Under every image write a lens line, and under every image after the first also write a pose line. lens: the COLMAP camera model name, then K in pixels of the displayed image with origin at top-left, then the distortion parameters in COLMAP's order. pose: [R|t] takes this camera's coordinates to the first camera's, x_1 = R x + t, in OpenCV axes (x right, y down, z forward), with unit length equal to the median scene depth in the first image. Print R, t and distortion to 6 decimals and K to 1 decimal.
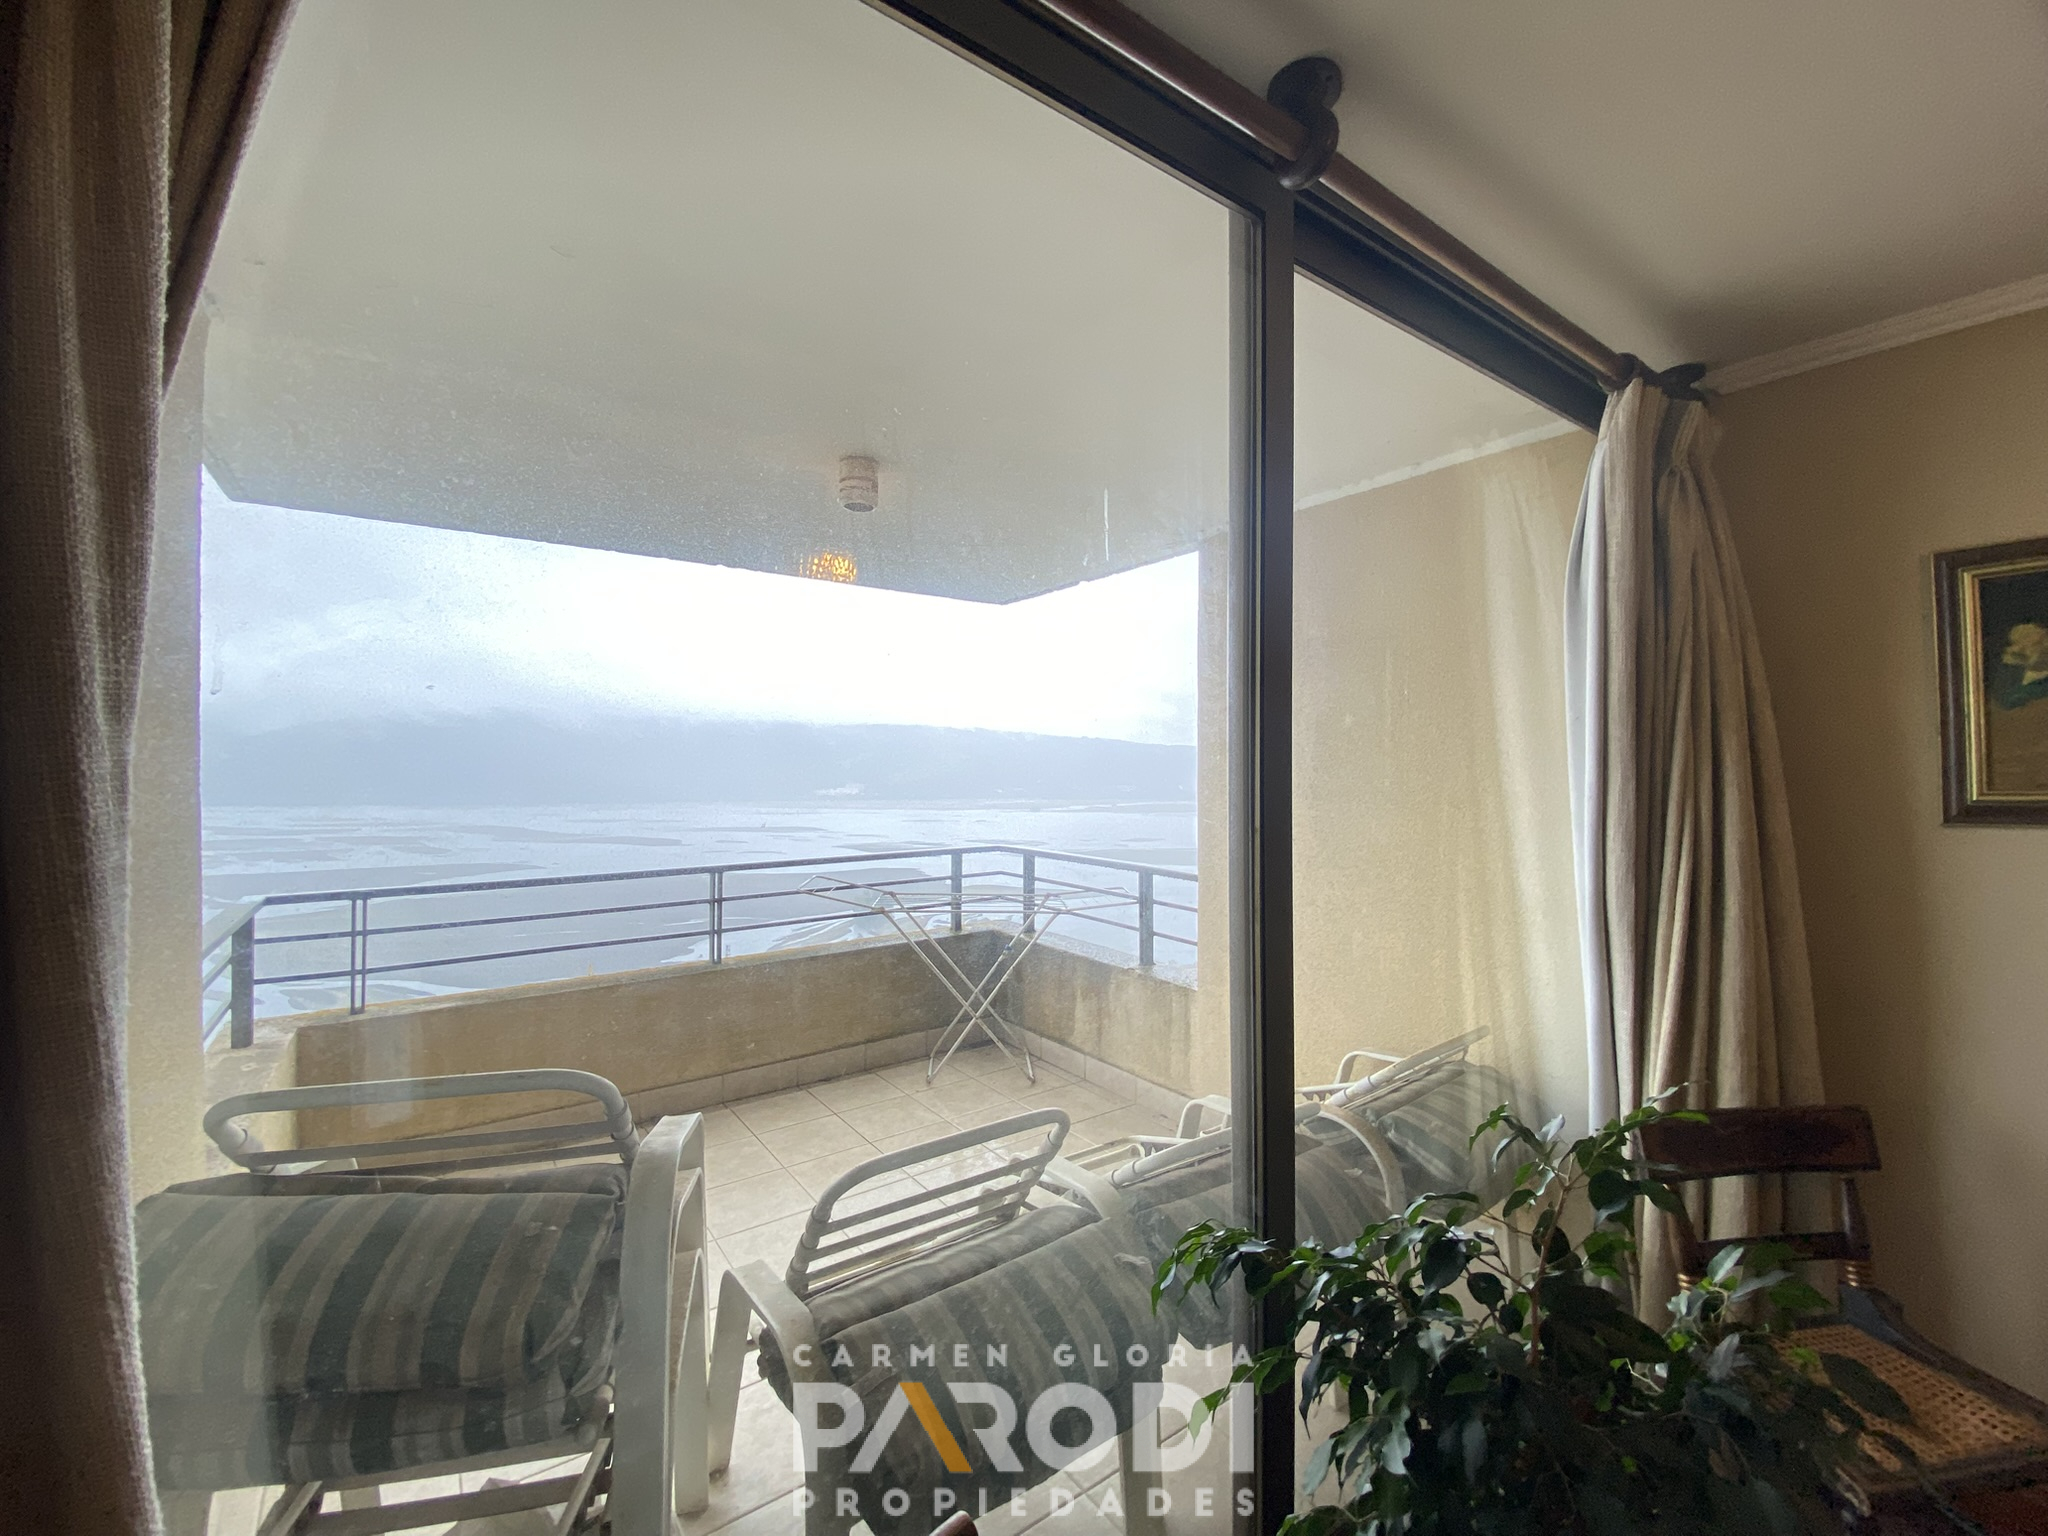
lens RADIAL K [[830.5, 0, 1019.4], [0, 830.5, 769.1], [0, 0, 1]] dist [0.029819, -0.027244]
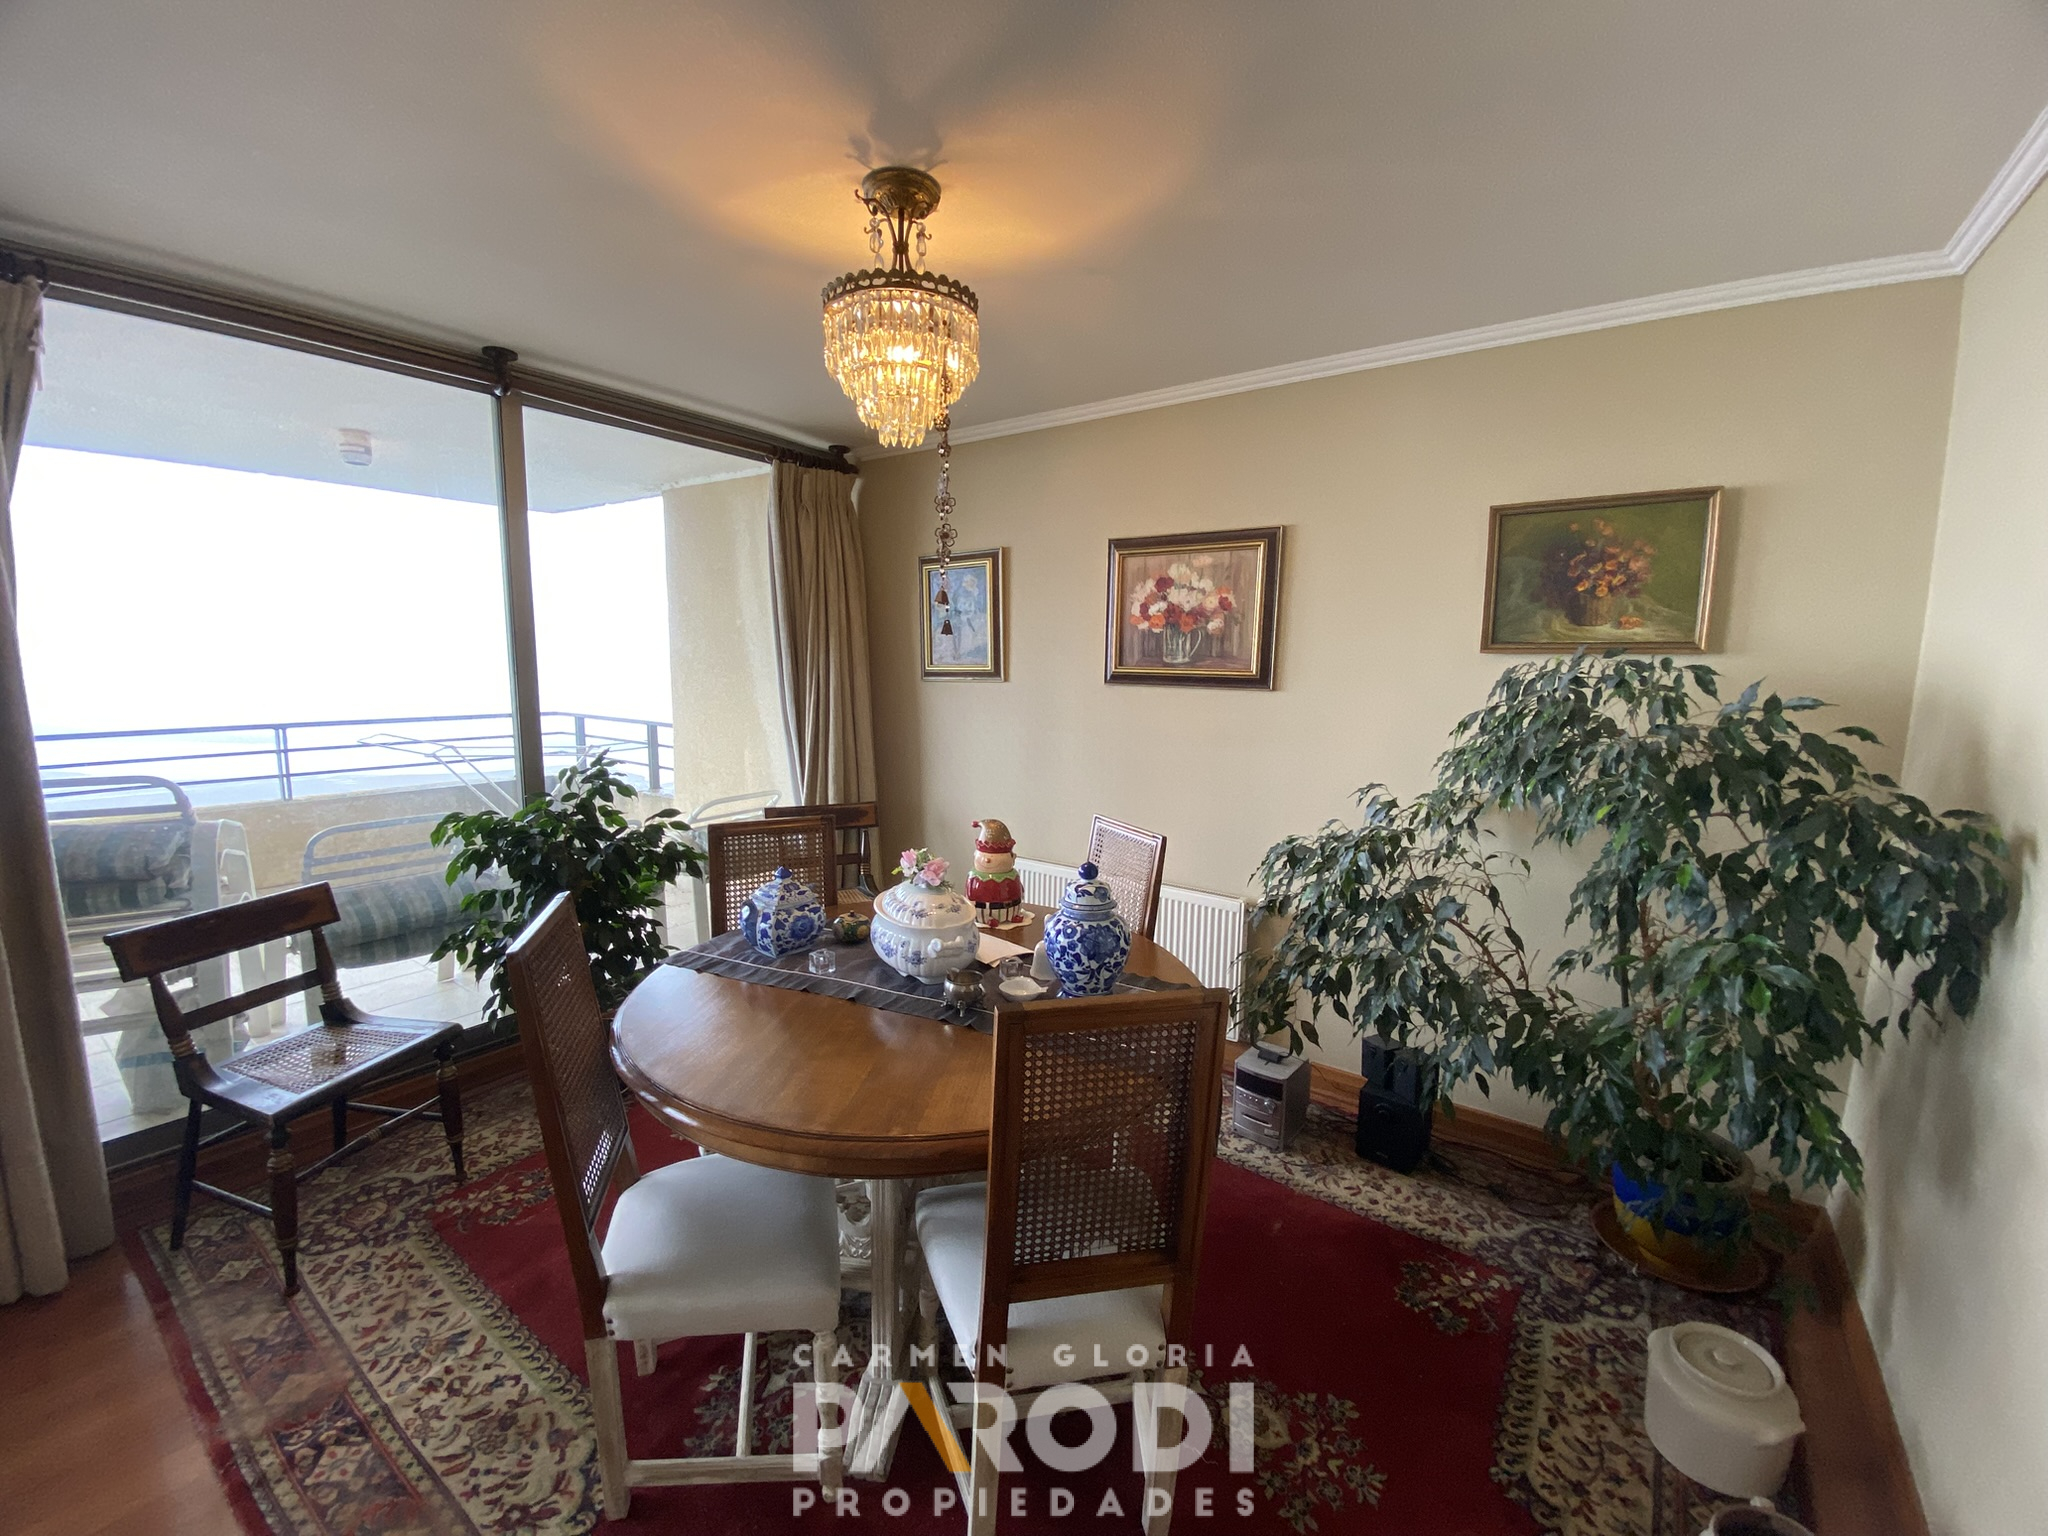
lens RADIAL K [[830.5, 0, 1019.4], [0, 830.5, 769.1], [0, 0, 1]] dist [0.029819, -0.027244]
pose [[0.946738, -0.031521, 0.320459, 0.617316], [-0.010900, 0.991490, 0.129726, 0.013769], [-0.321821, -0.126309, 0.938337, -1.193544]]
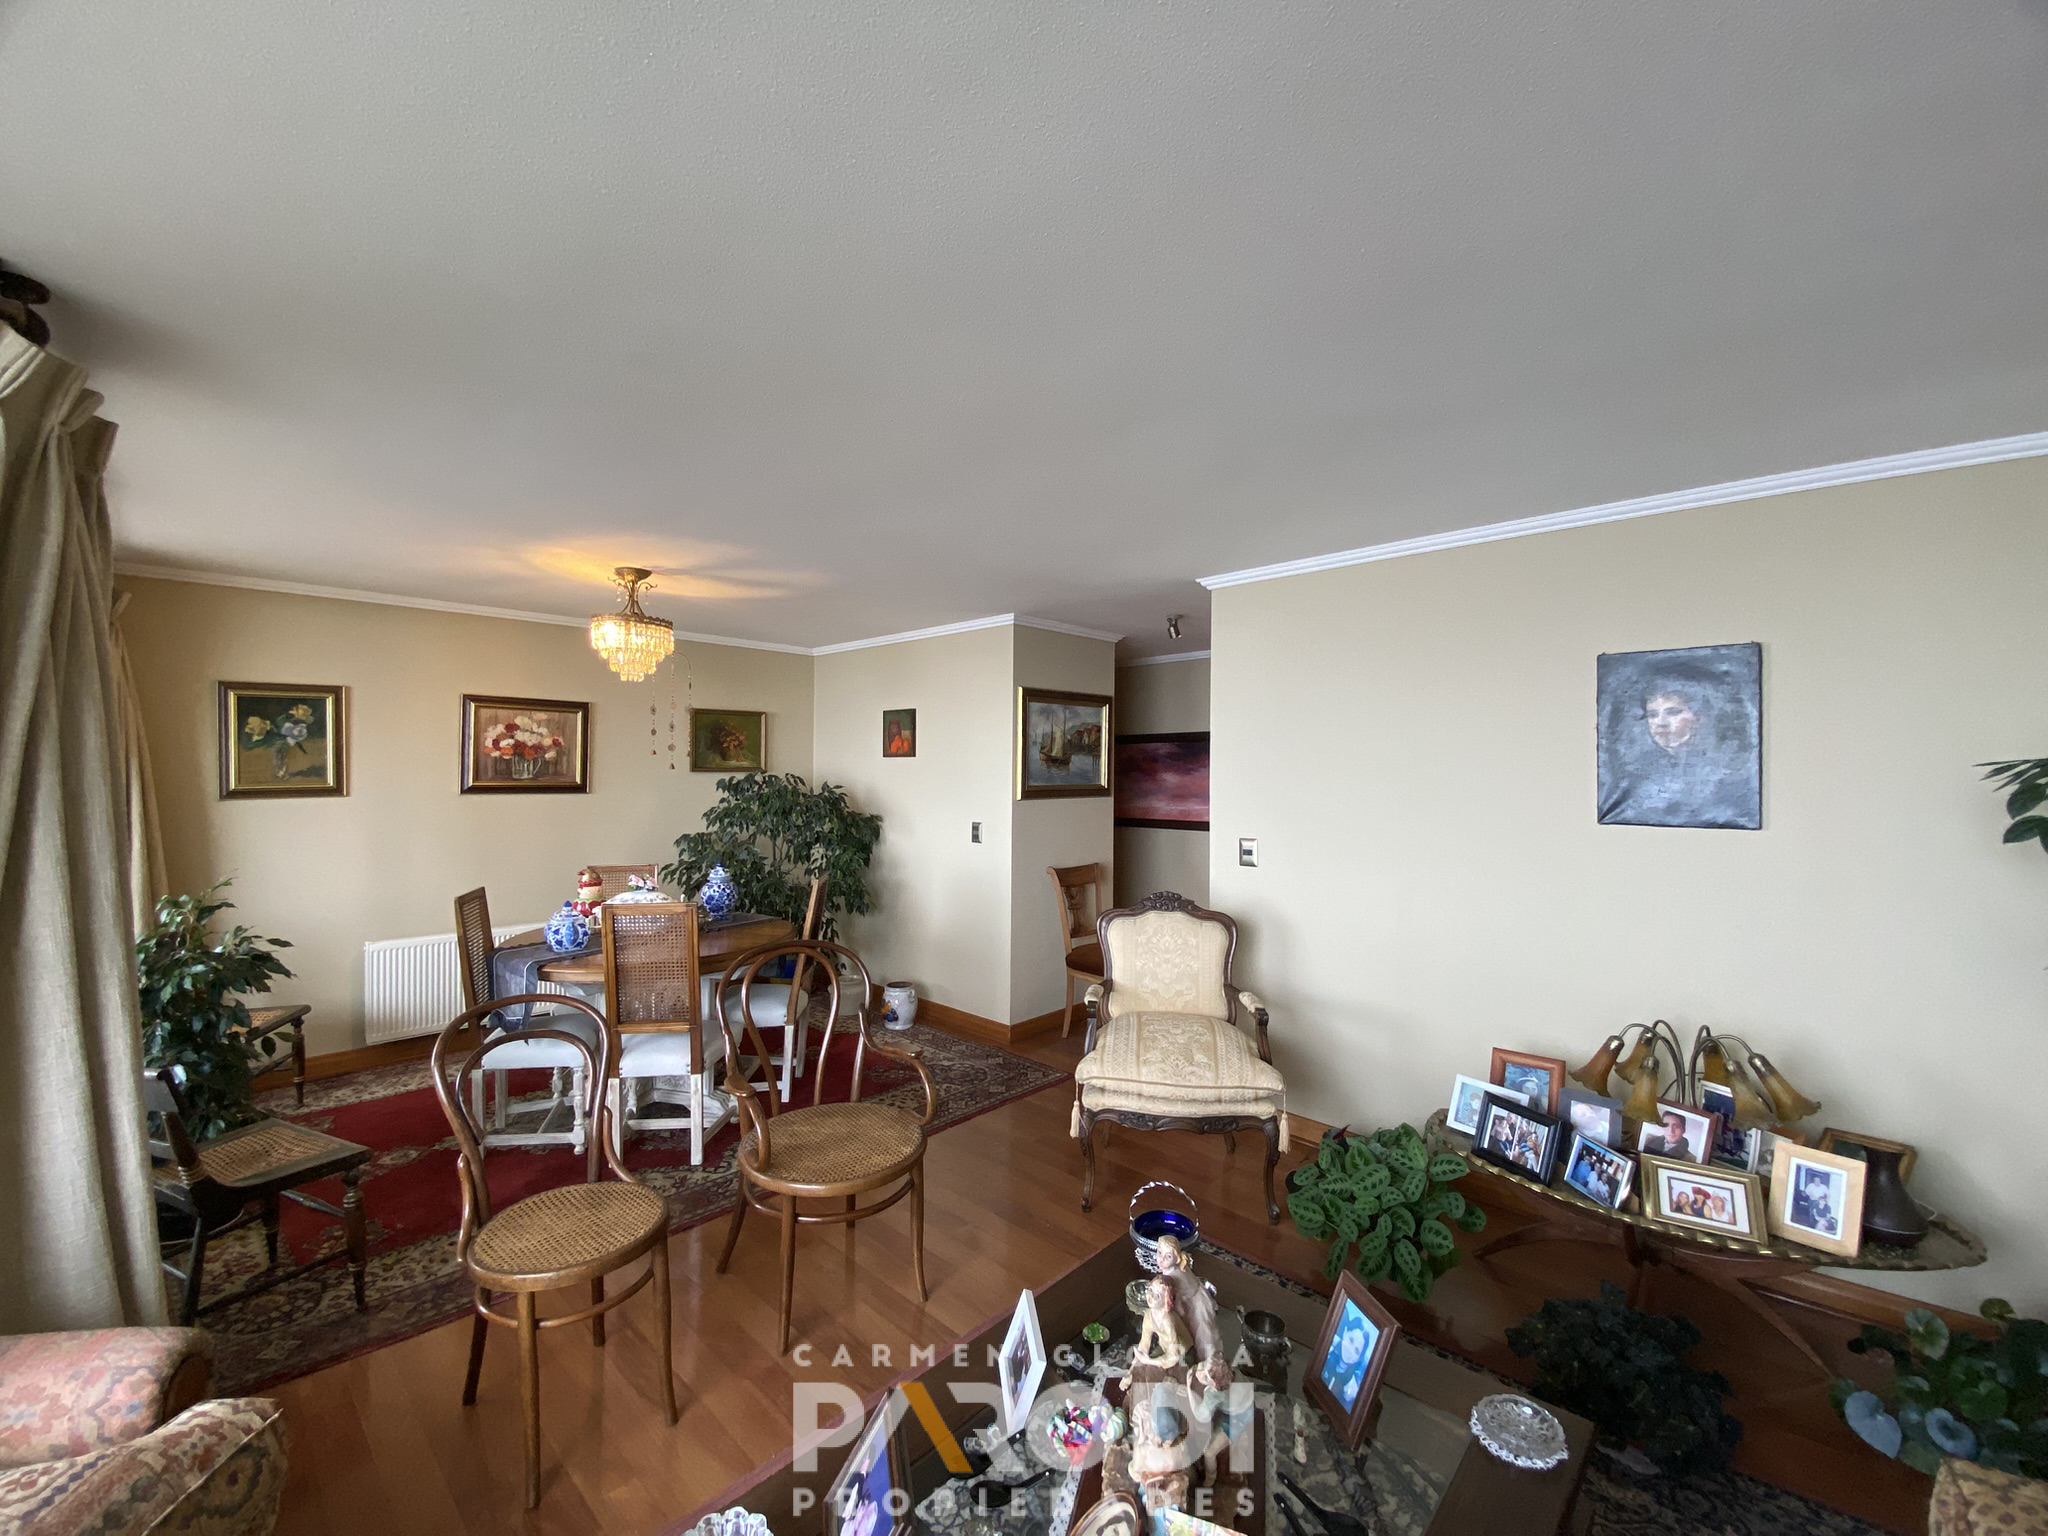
lens RADIAL K [[838.0, 0, 1072.7], [0, 838.0, 753.9], [0, 0, 1]] dist [-0.017459, -0.000284]
pose [[-0.235796, 0.015881, 0.971673, -1.586955], [-0.001991, 0.999856, -0.016825, -0.022546], [-0.971800, -0.005902, -0.235731, -0.735462]]
